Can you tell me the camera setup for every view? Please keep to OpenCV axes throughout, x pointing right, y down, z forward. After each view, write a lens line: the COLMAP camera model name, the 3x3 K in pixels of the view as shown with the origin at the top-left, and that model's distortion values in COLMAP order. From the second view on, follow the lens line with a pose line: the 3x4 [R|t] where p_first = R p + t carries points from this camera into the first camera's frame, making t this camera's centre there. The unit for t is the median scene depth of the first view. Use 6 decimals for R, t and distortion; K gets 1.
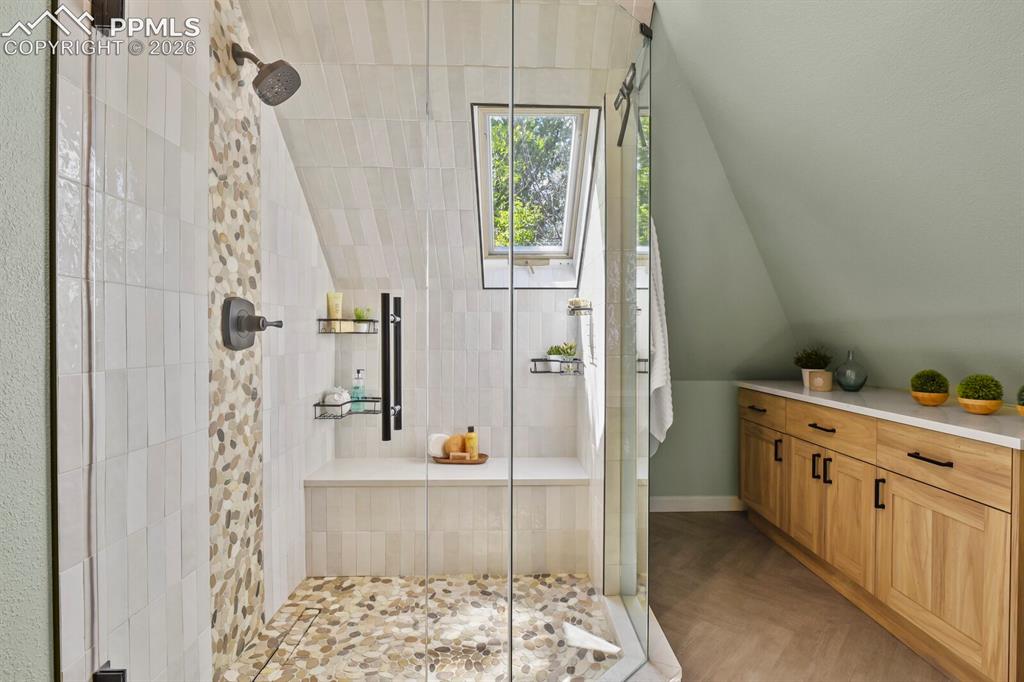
lens RADIAL K [[501.7, 0, 507.9], [0, 501.7, 334.1], [0, 0, 1]] dist [-0.007612, -0.000940]
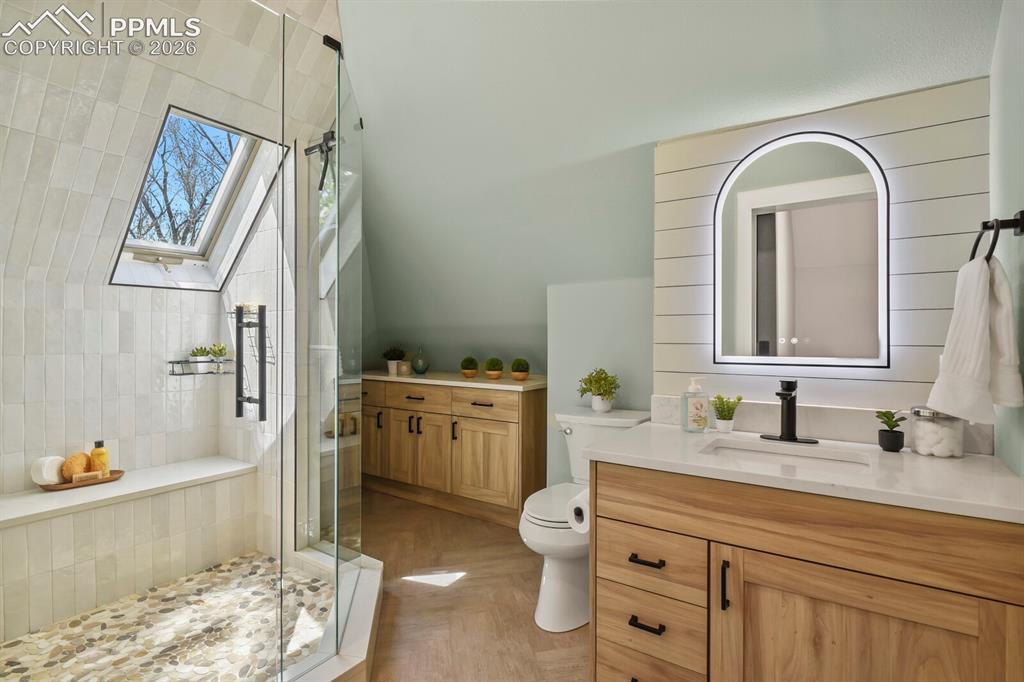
lens RADIAL K [[501.7, 0, 521.1], [0, 501.7, 339.4], [0, 0, 1]] dist [-0.007612, -0.000940]
pose [[0.566398, -0.005336, 0.824115, -0.456559], [-0.000594, 0.999976, 0.006883, 0.000758], [-0.824132, -0.004388, 0.566381, -0.122034]]
